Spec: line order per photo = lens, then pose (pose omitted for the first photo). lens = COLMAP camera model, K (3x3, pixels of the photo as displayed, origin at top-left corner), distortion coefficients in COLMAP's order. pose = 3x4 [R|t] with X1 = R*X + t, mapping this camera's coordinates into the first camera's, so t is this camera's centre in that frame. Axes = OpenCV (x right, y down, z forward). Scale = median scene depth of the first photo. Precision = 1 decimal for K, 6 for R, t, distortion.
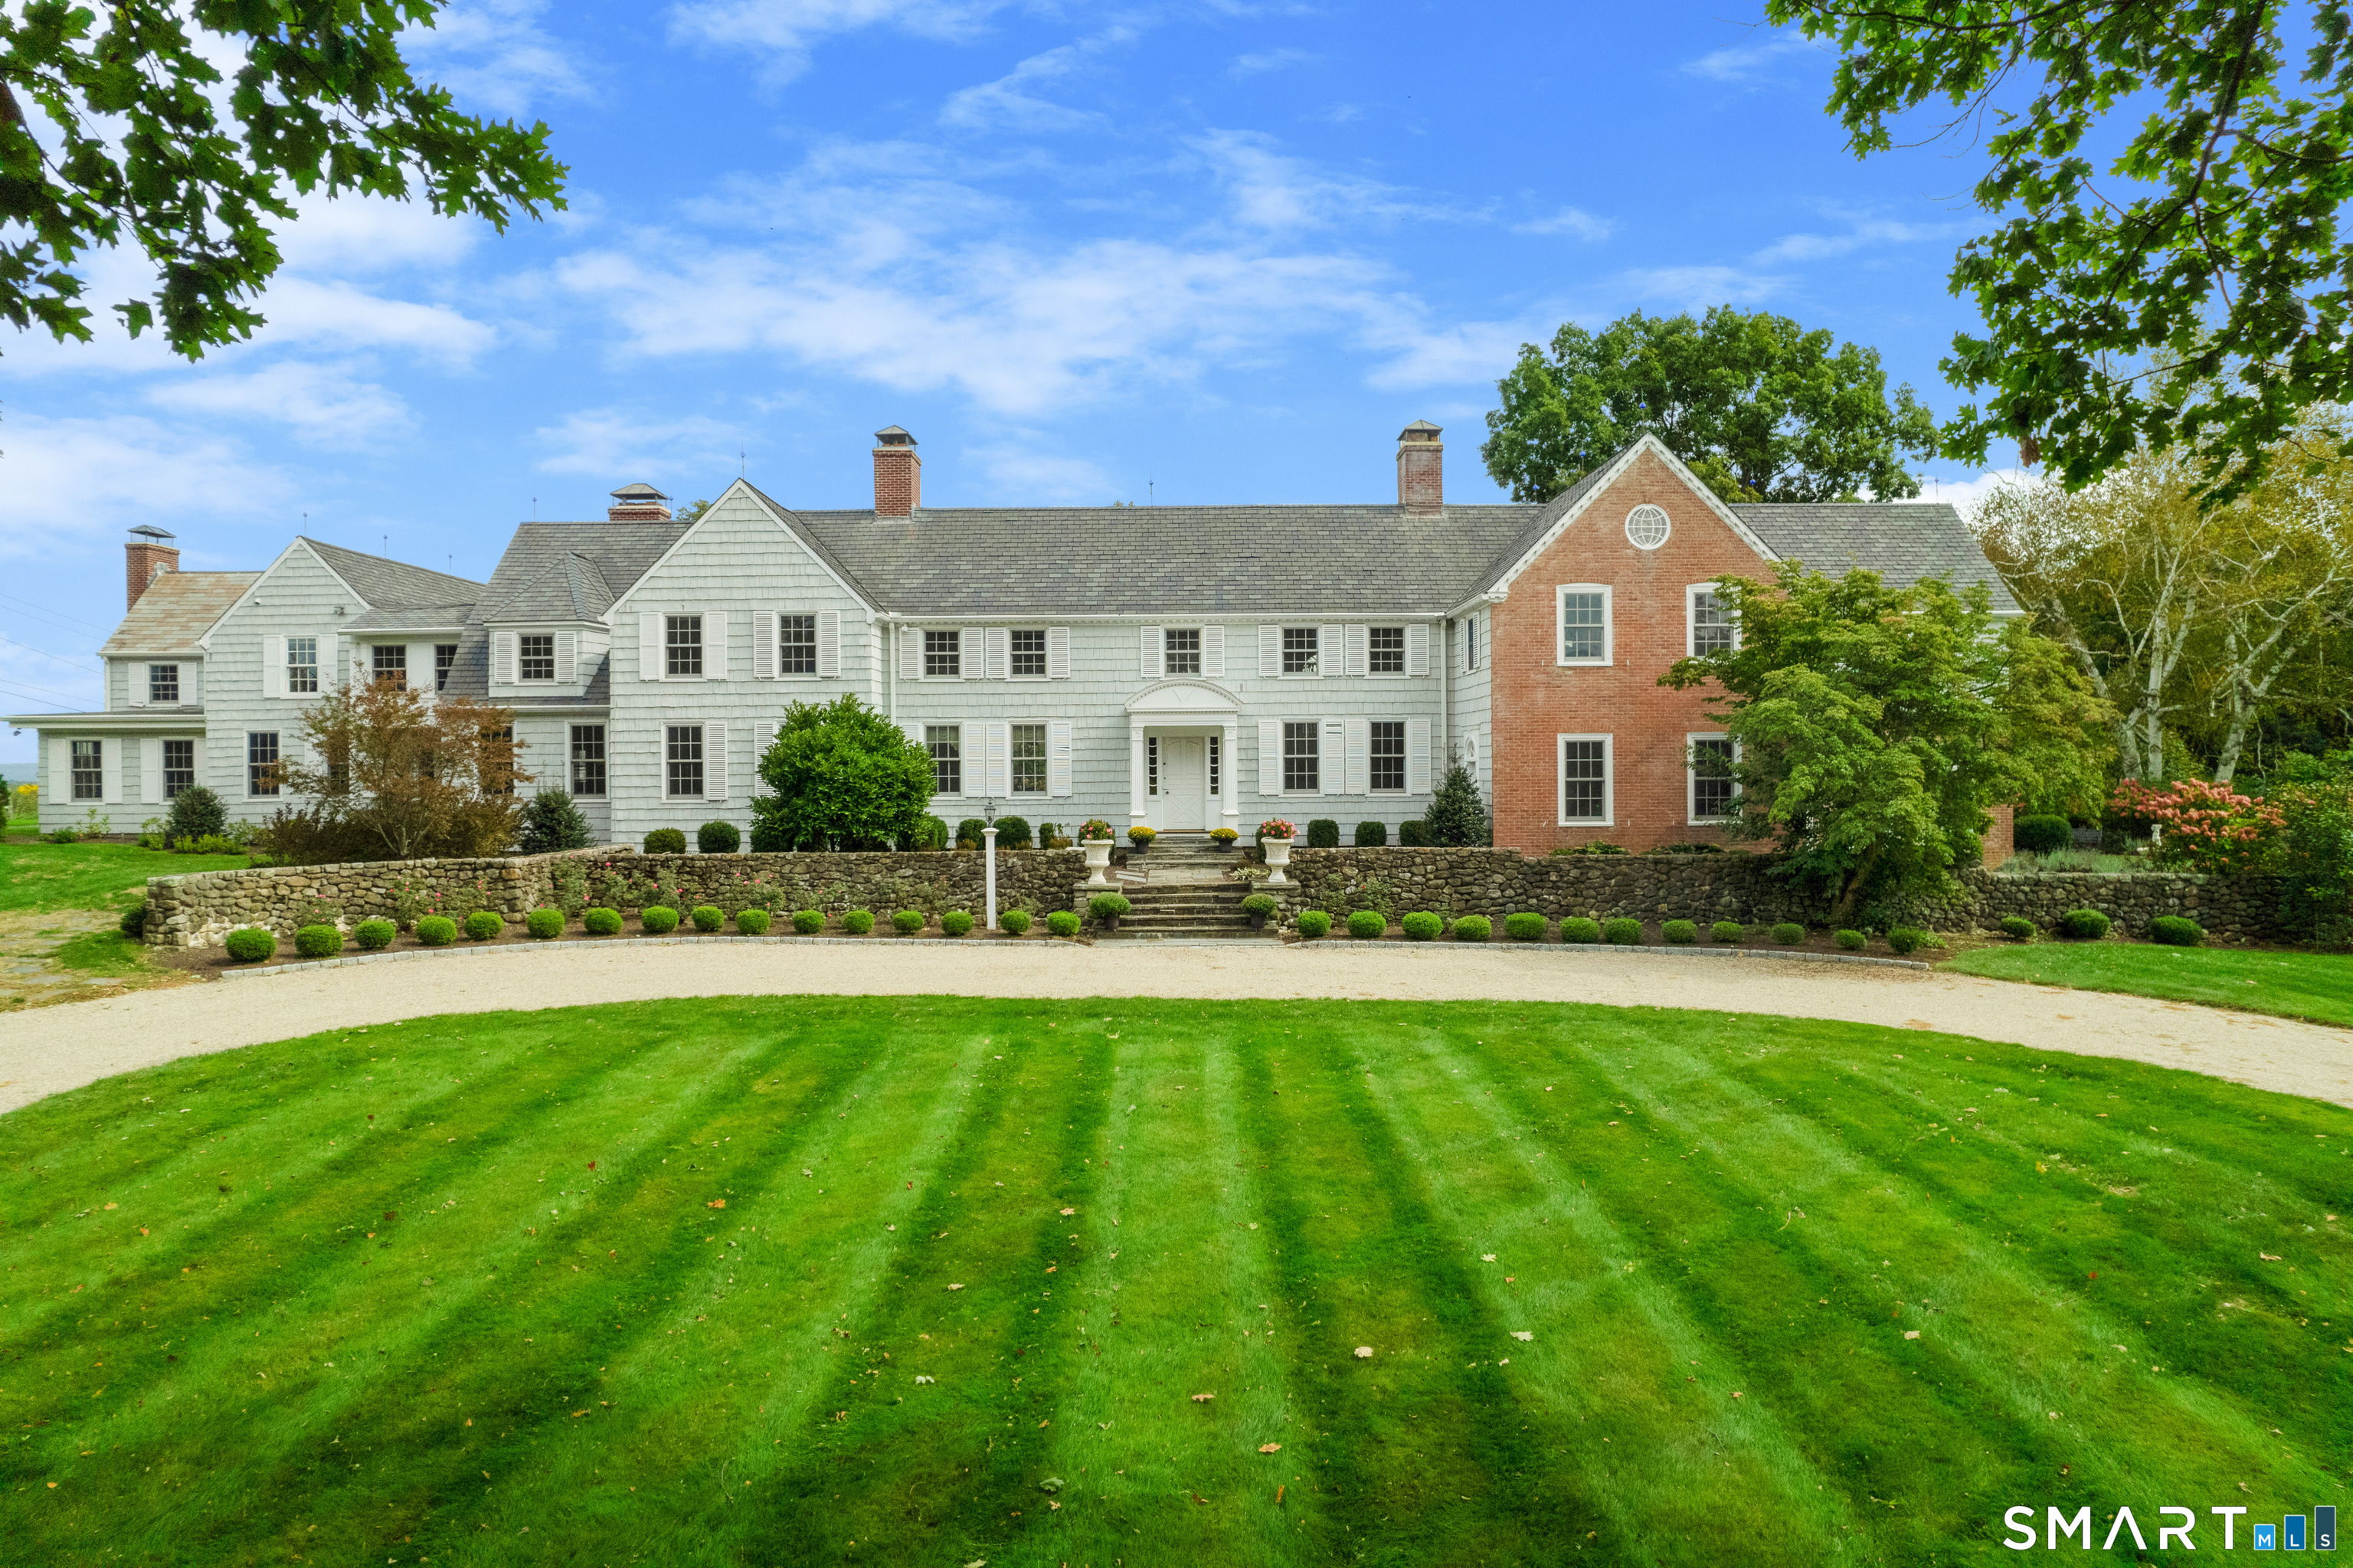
lens RADIAL K [[1502.7, 0, 1189.9], [0, 1502.7, 777.4], [0, 0, 1]] dist [-0.104843, 0.098955]
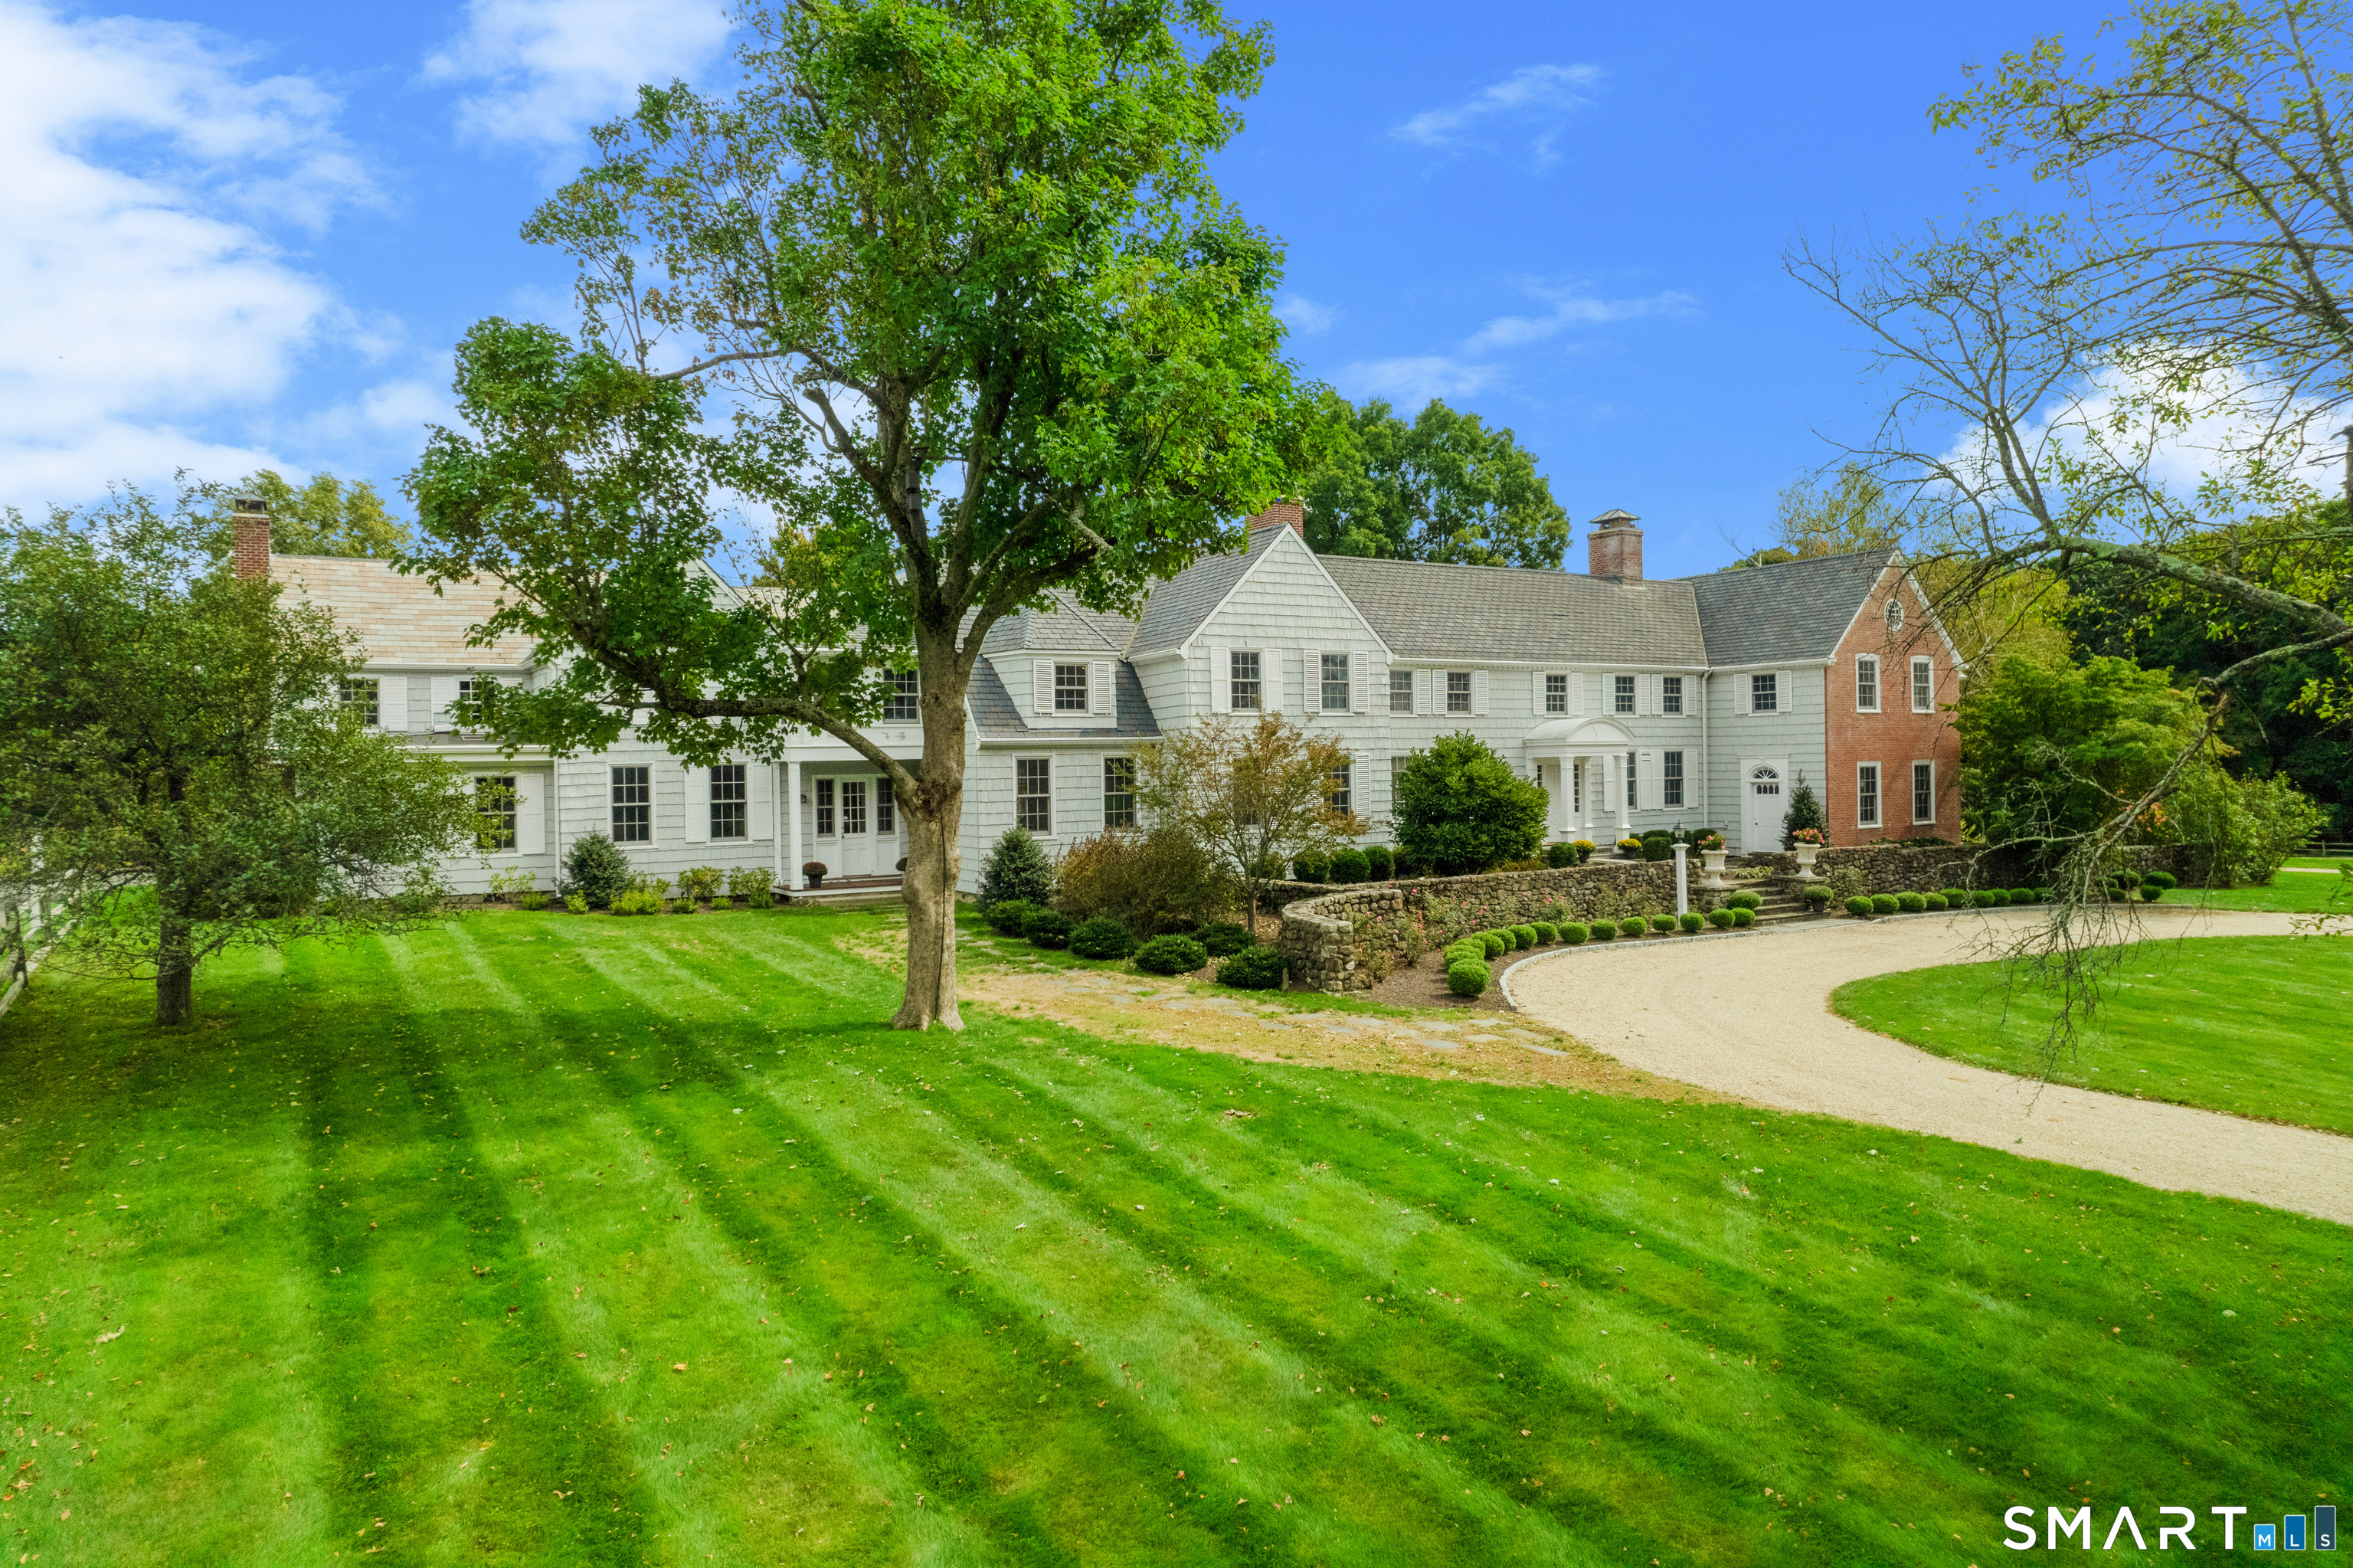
lens RADIAL K [[1502.7, 0, 1189.9], [0, 1502.7, 777.4], [0, 0, 1]] dist [-0.104843, 0.098955]
pose [[0.864550, -0.012925, 0.502381, -0.870521], [0.019066, 0.999793, -0.007087, -0.013589], [-0.502185, 0.015706, 0.864617, 0.108128]]
